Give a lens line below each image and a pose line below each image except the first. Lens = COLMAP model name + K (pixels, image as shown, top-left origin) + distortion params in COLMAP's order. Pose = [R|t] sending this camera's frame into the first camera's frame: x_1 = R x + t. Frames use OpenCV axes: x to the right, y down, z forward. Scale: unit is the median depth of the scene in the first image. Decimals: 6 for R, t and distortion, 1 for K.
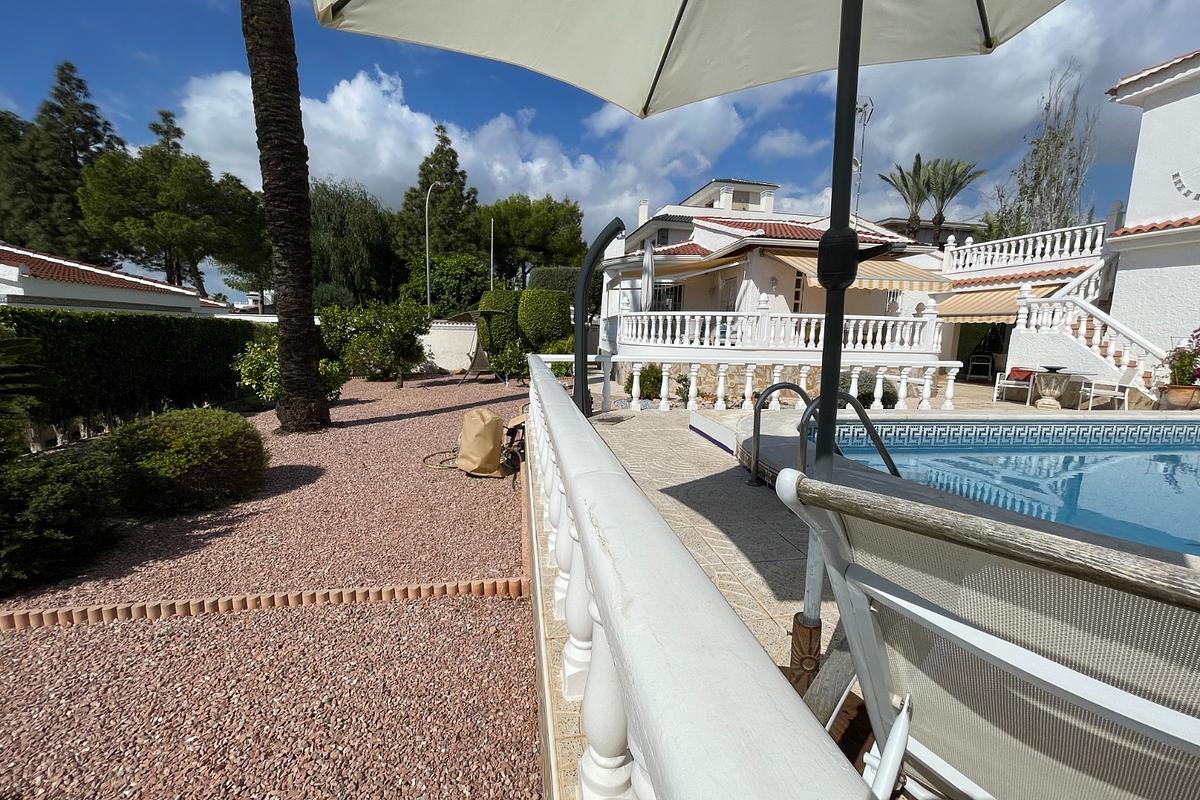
lens RADIAL K [[475.2, 0, 600.6], [0, 475.2, 413.6], [0, 0, 1]] dist [-0.032646, 0.000283]
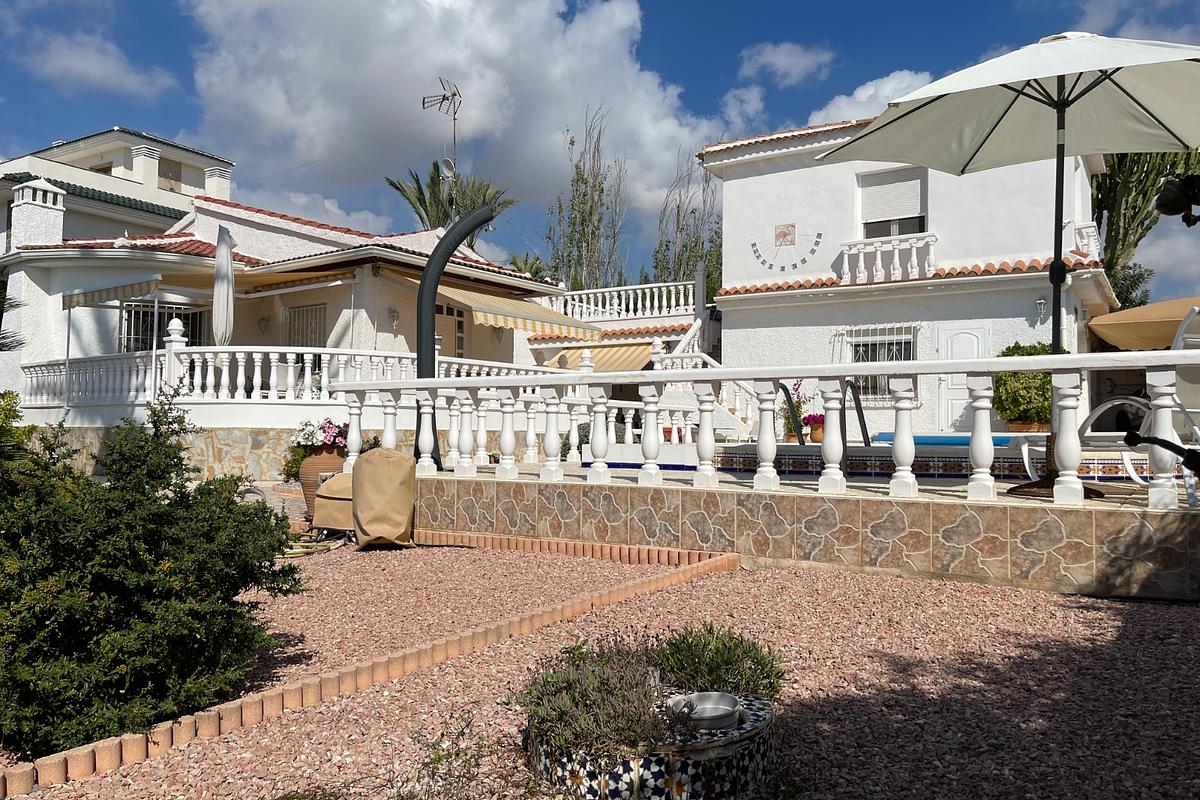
lens RADIAL K [[875.1, 0, 600.0], [0, 875.1, 400.0], [0, 0, 1]] dist [0.037410, 0.000116]
pose [[0.658427, 0.018627, 0.752414, -0.407580], [0.131380, 0.981501, -0.139268, 0.057302], [-0.741089, 0.190550, 0.643799, -0.004585]]
